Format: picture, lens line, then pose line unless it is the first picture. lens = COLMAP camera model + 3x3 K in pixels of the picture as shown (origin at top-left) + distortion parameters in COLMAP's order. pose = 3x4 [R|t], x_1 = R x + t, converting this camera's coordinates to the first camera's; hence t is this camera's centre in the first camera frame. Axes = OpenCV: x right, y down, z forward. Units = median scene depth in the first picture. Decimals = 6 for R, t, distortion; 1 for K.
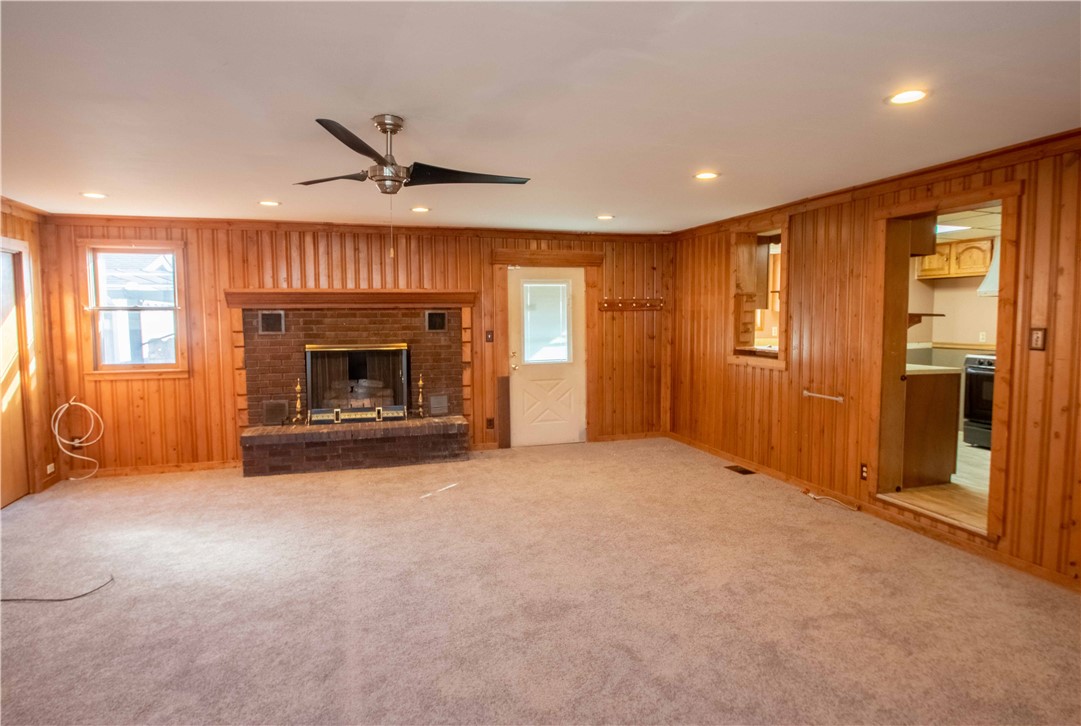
lens RADIAL K [[595.1, 0, 541.8], [0, 595.1, 362.1], [0, 0, 1]] dist [-0.017627, -0.002224]
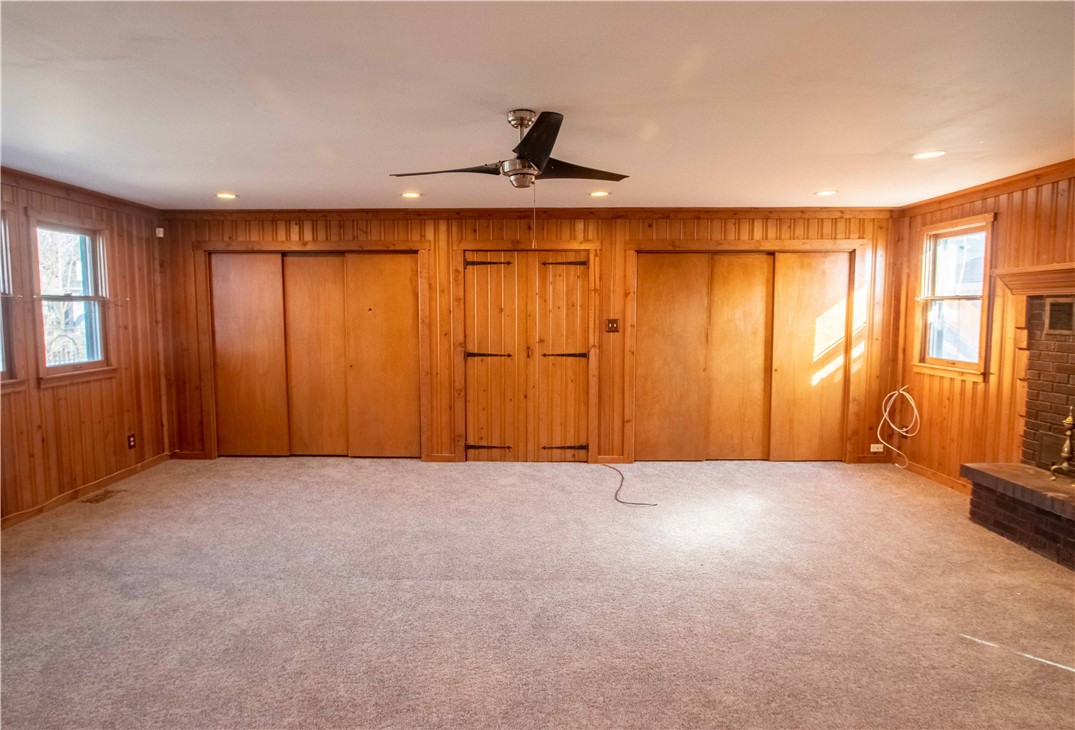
lens RADIAL K [[614.0, 0, 532.4], [0, 614.0, 362.5], [0, 0, 1]] dist [0.008405, 0.000461]
pose [[-0.278035, 0.089377, -0.956404, 0.388787], [-0.071175, 0.991008, 0.113302, -0.054335], [0.957930, 0.099574, -0.269173, 0.657105]]
